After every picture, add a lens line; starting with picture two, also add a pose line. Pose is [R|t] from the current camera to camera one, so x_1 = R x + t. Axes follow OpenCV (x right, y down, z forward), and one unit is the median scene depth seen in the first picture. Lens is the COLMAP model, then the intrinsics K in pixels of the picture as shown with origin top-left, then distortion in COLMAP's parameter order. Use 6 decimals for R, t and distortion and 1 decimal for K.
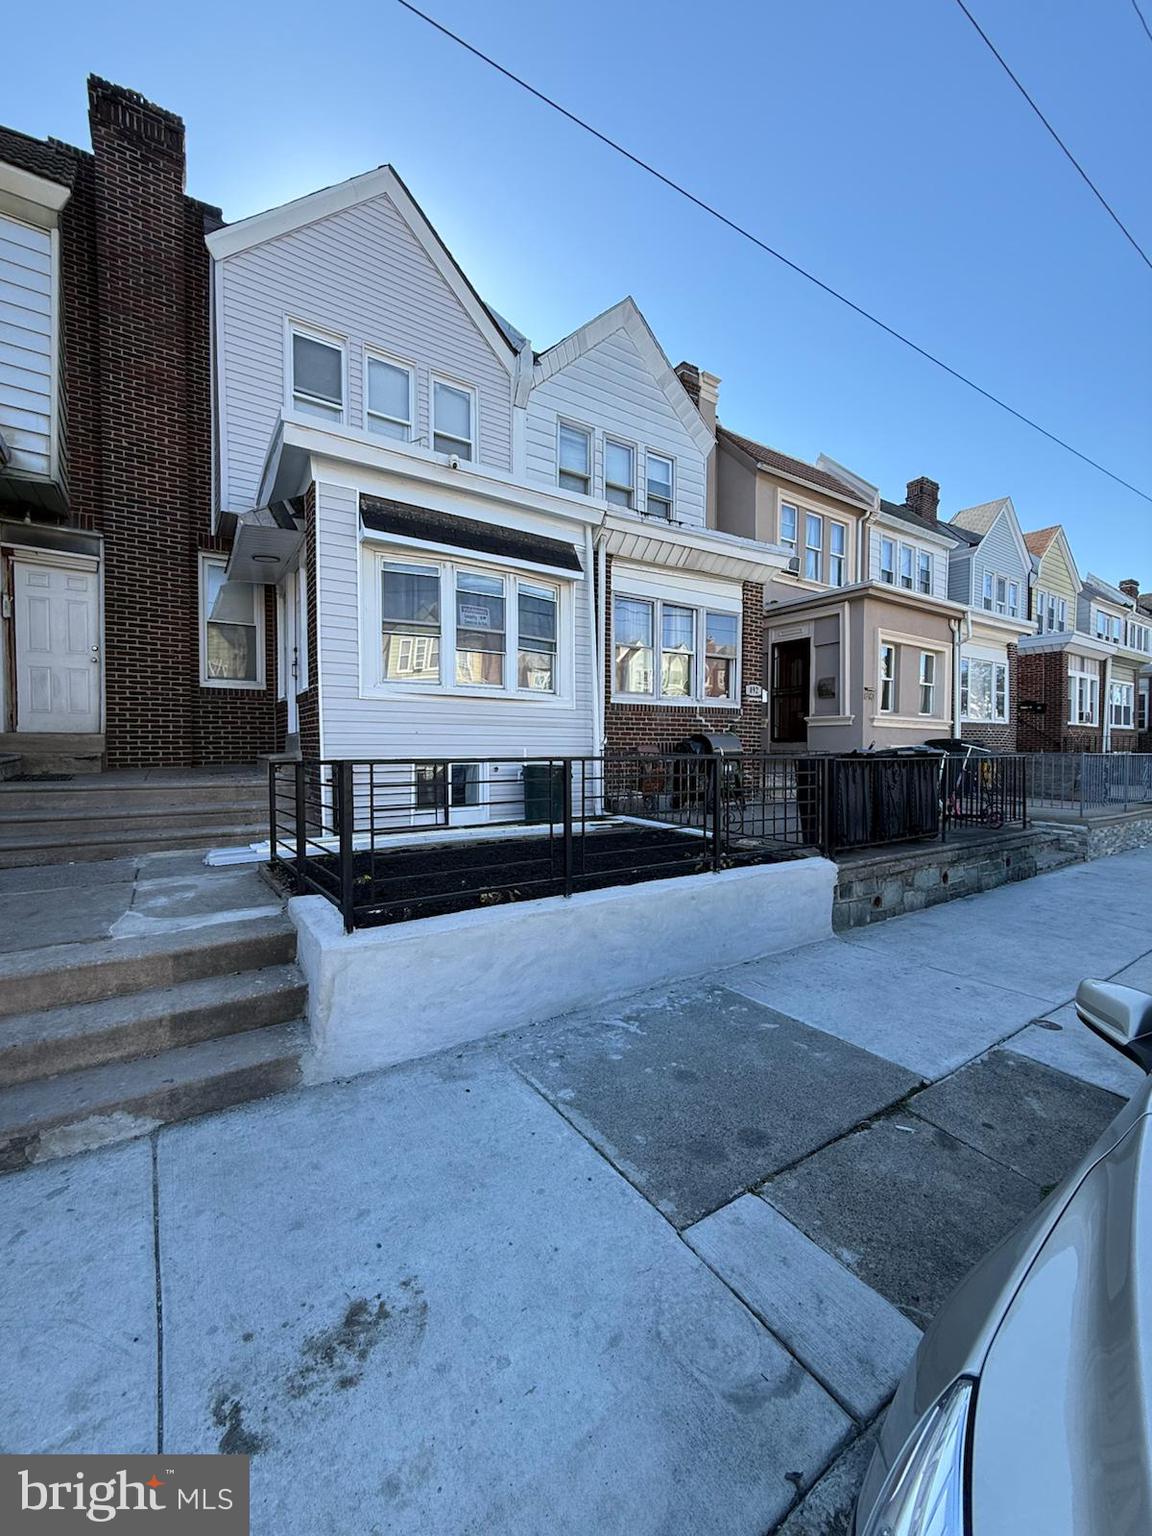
lens RADIAL K [[611.6, 0, 579.4], [0, 611.6, 767.0], [0, 0, 1]] dist [0.002122, -0.001128]
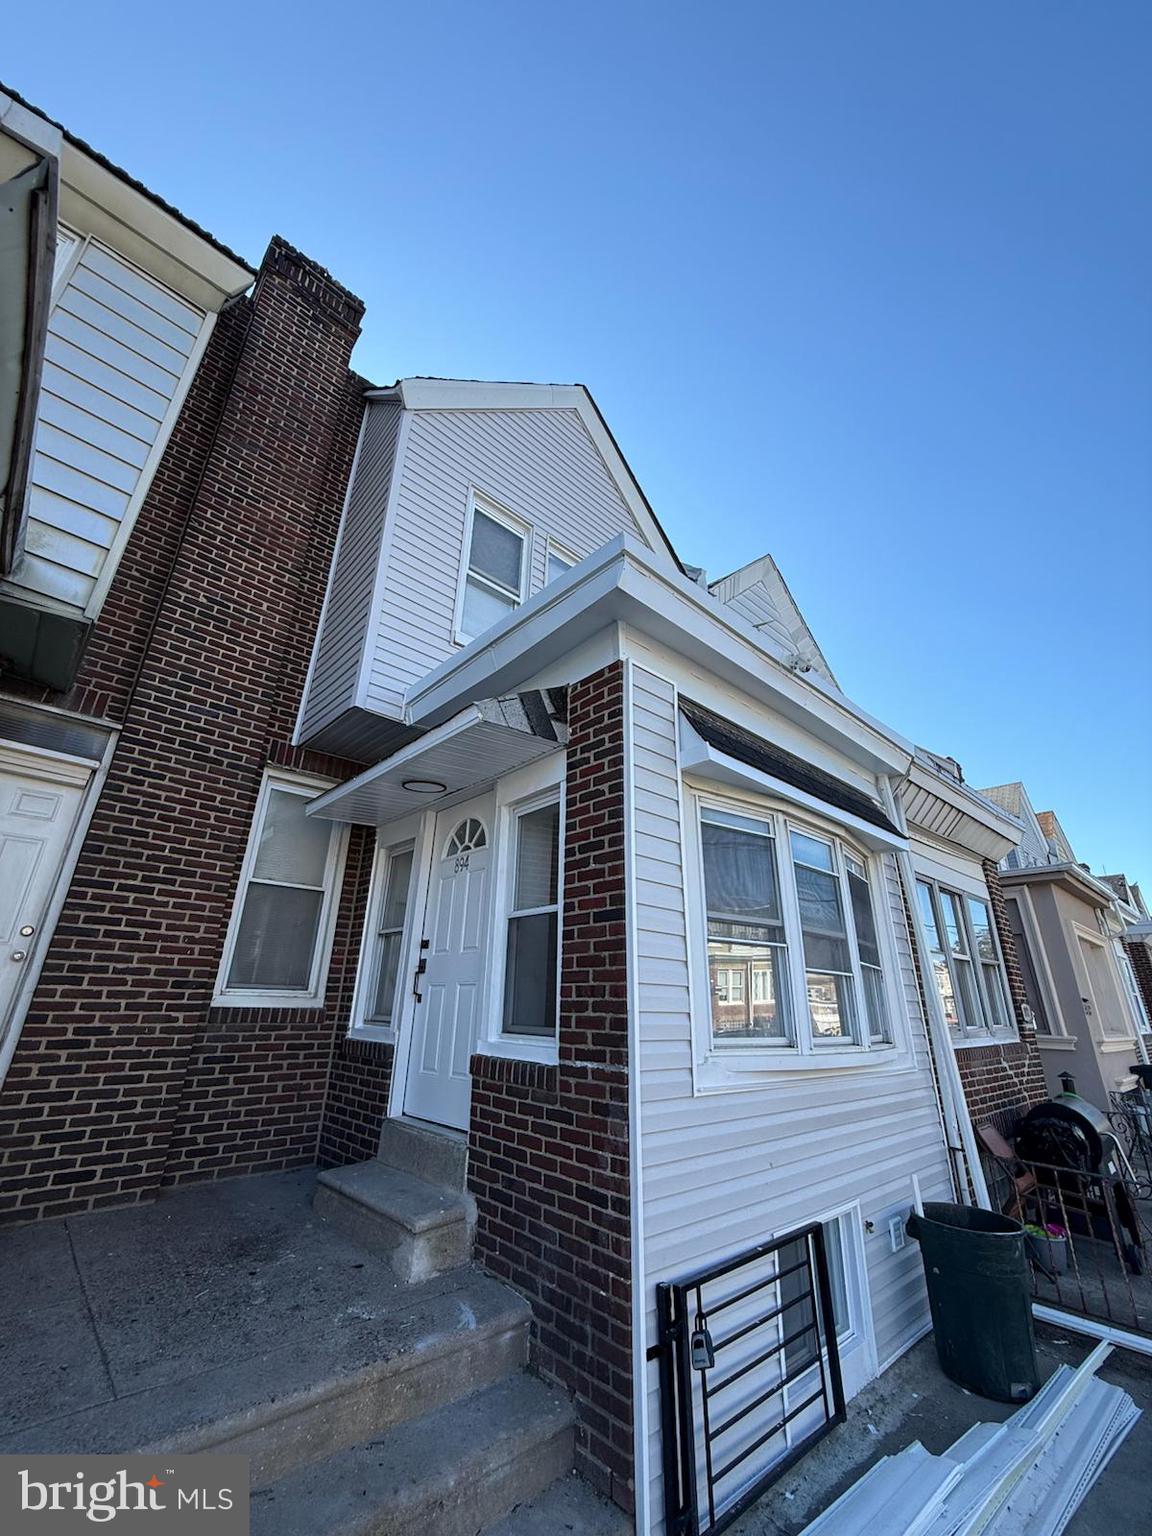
lens RADIAL K [[611.6, 0, 576.1], [0, 611.6, 765.6], [0, 0, 1]] dist [0.002122, -0.001128]
pose [[0.987370, 0.076439, 0.138769, -0.441225], [-0.015882, 0.919250, -0.393354, -0.131704], [-0.157631, 0.386183, 0.908854, 0.438142]]
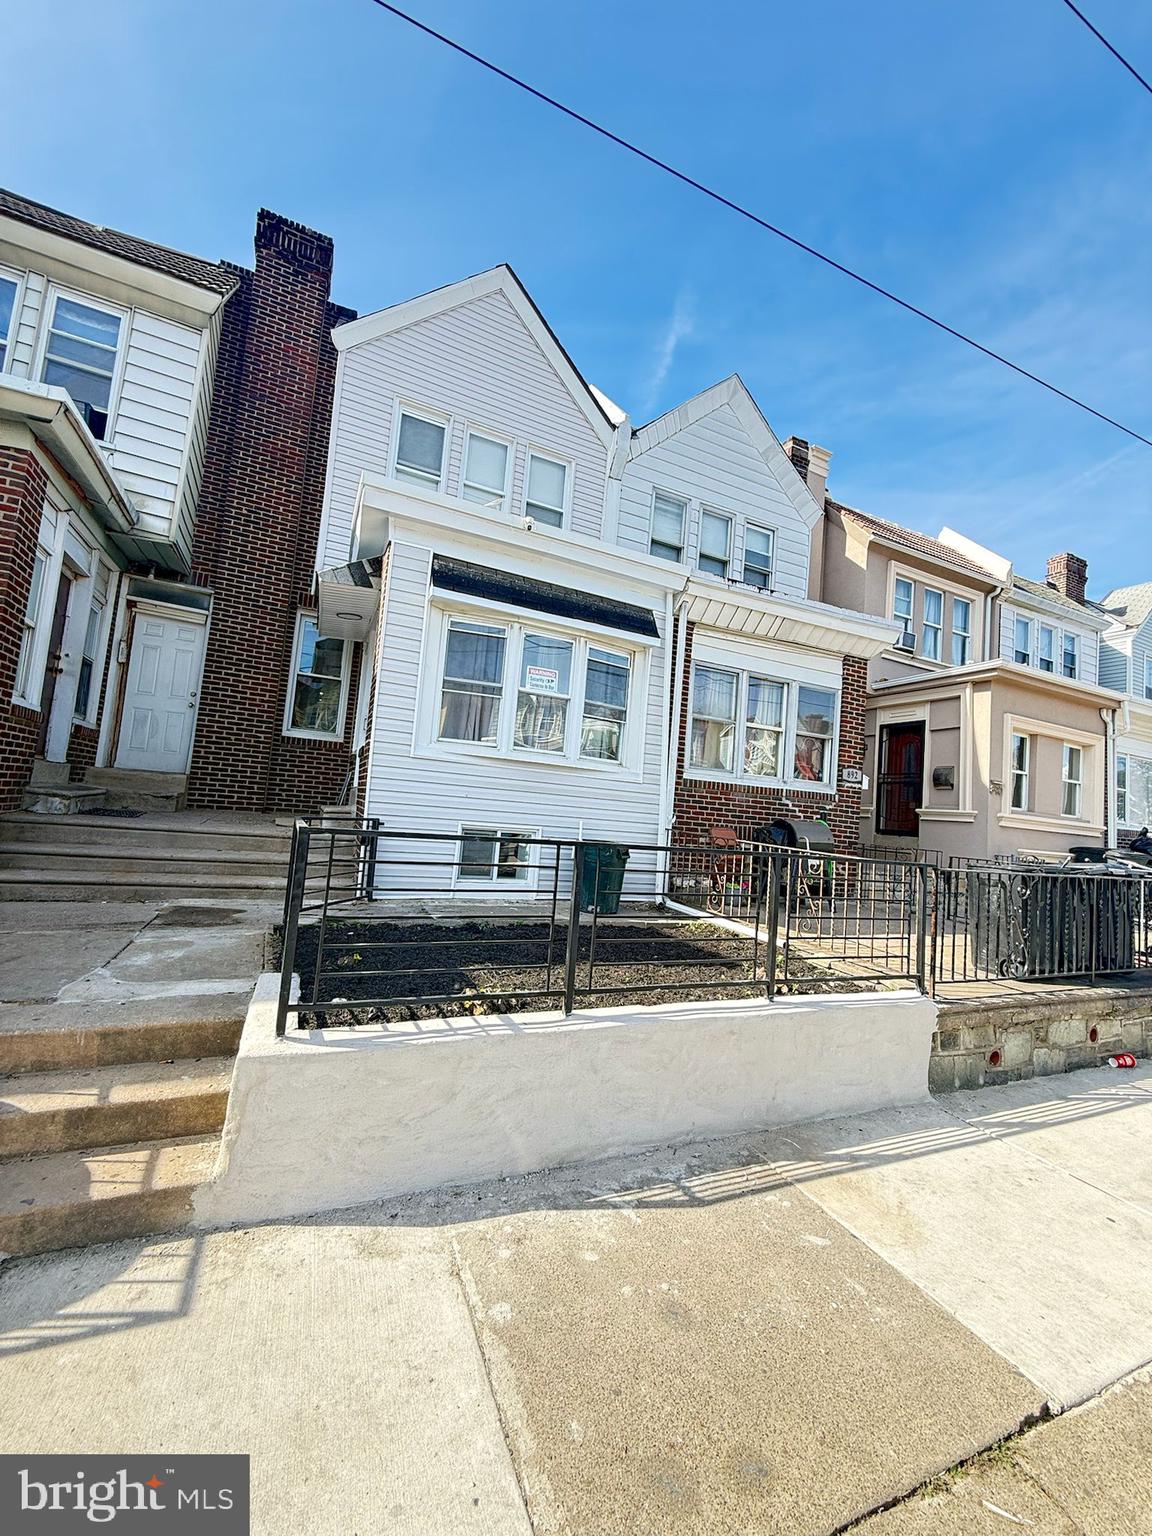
lens RADIAL K [[611.6, 0, 578.7], [0, 611.6, 765.7], [0, 0, 1]] dist [0.002122, -0.001128]
pose [[0.983689, 0.065486, -0.167535, 0.054004], [-0.083984, 0.990833, -0.105819, -0.014870], [0.159070, 0.118163, 0.980171, 0.081719]]
